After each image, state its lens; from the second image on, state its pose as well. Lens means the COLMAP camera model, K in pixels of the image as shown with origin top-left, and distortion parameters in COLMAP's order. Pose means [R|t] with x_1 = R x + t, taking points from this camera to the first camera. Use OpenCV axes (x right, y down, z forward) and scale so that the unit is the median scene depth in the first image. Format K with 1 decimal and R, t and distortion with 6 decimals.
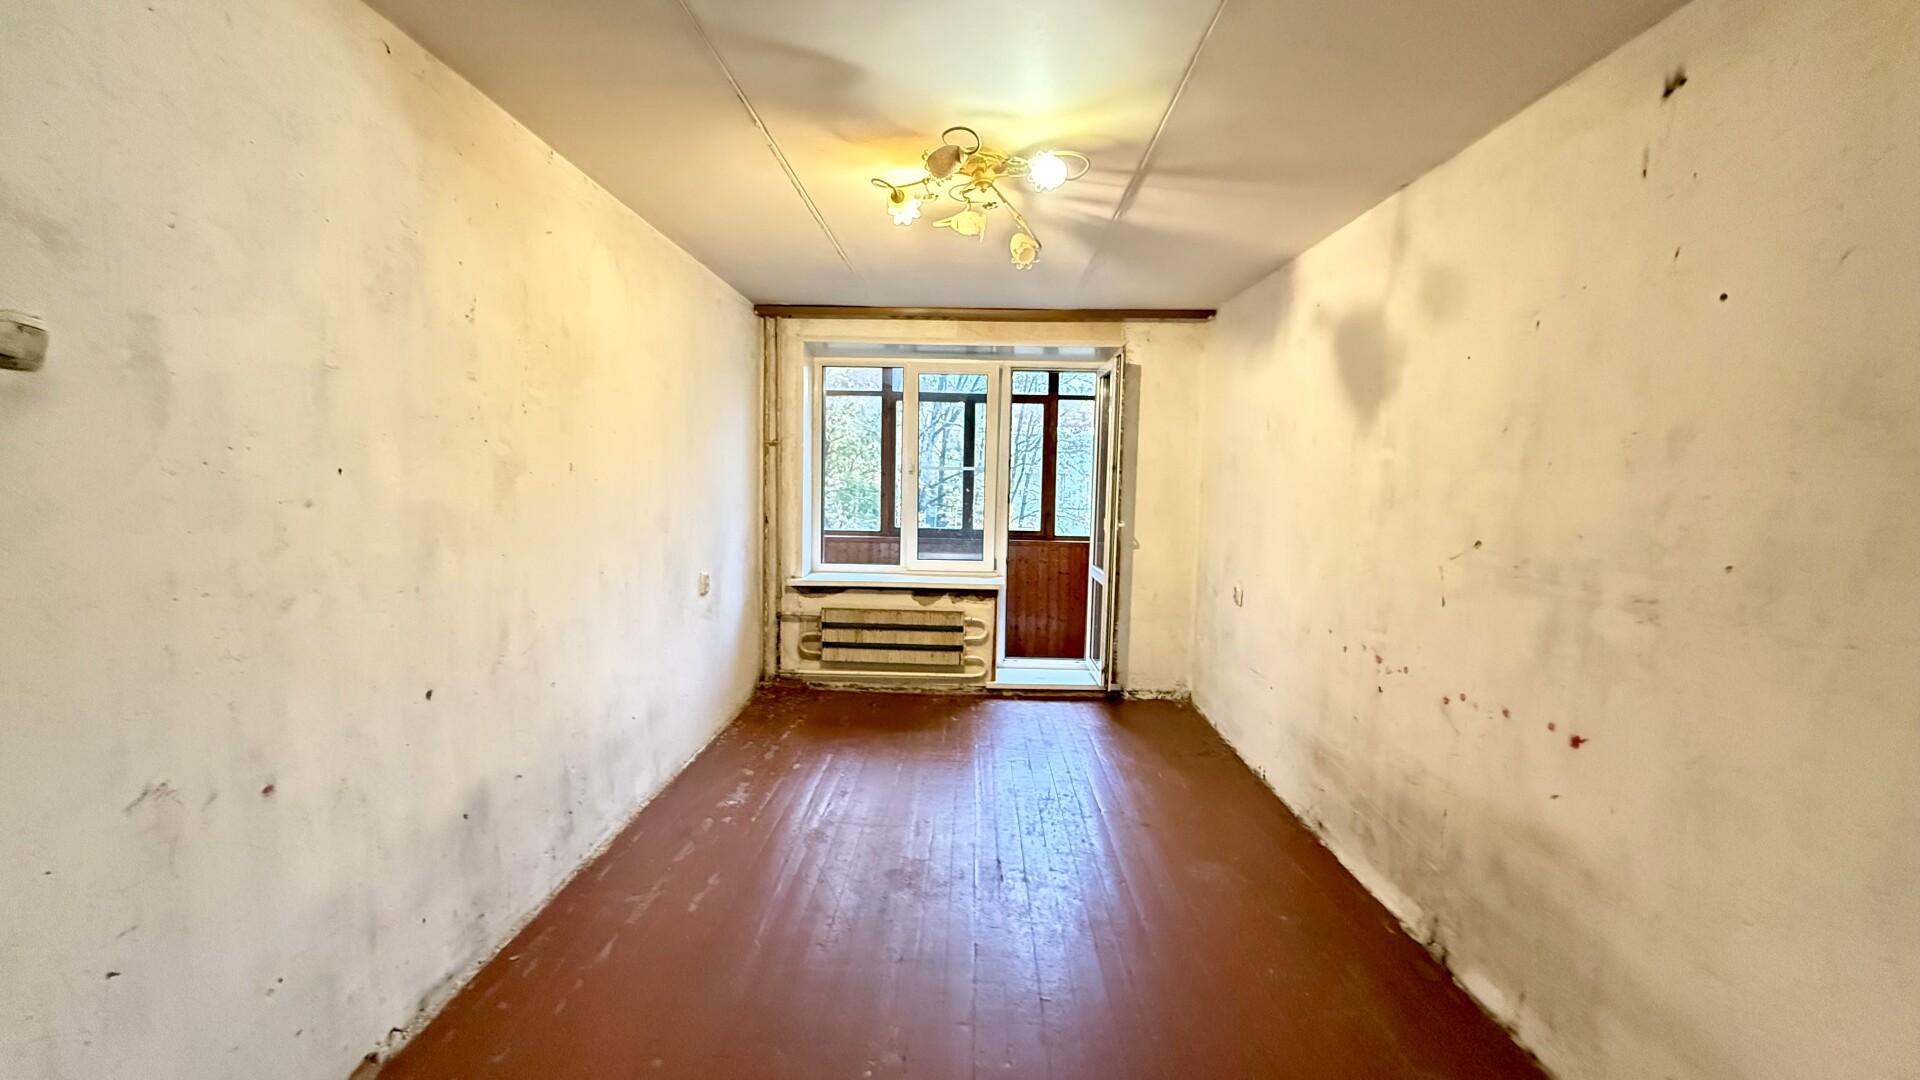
lens RADIAL K [[769.8, 0, 945.6], [0, 769.8, 534.7], [0, 0, 1]] dist [-0.001455, 0.000888]
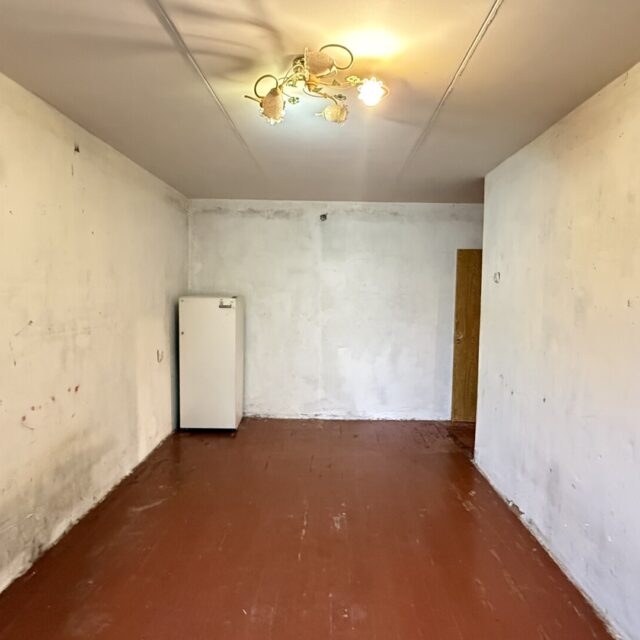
lens RADIAL K [[455.9, 0, 317.6], [0, 455.9, 320.5], [0, 0, 1]] dist [-0.000243, 0.000410]
pose [[-0.999103, -0.040844, -0.011183, 0.021729], [-0.041996, 0.989598, 0.137593, -0.114468], [0.005447, 0.137939, -0.990426, 1.406990]]
